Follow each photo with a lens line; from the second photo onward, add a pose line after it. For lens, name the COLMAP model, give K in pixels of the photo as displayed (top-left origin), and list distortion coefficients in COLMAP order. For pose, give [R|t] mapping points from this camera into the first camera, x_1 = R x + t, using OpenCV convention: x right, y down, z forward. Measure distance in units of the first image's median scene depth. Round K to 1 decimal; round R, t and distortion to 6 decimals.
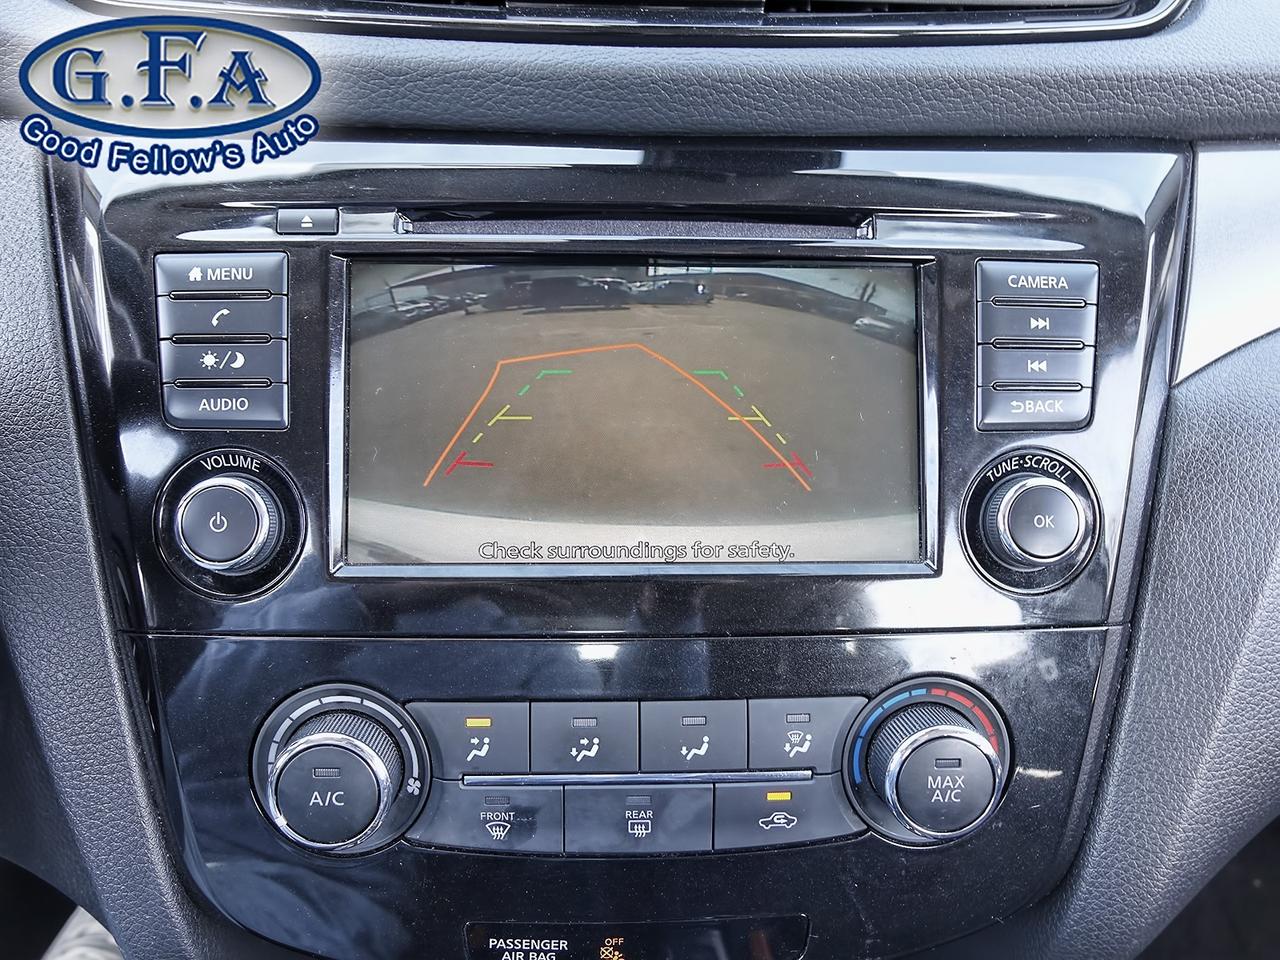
lens RADIAL K [[1011.1, 0, 640.0], [0, 1011.1, 480.0], [0, 0, 1]] dist [-0.005620, -0.001351]
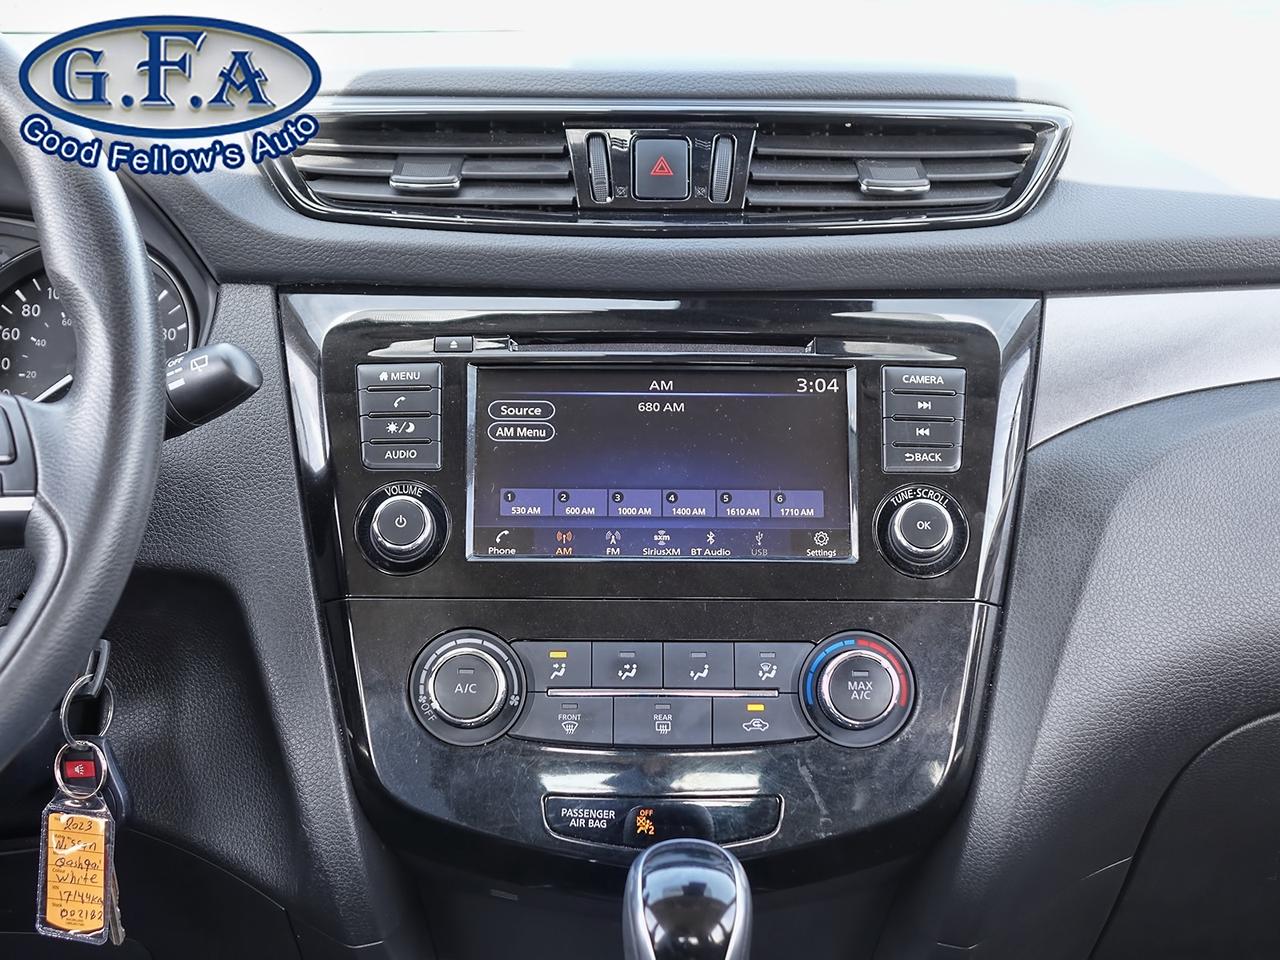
lens RADIAL K [[2108.3, 0, 640.0], [0, 2108.3, 480.0], [0, 0, 1]] dist [-0.016667, -0.150793]
pose [[0.999469, -0.005814, -0.032054, 0.067969], [-0.001873, 0.972061, -0.234722, 0.723676], [0.032523, 0.234657, 0.971534, -2.145297]]
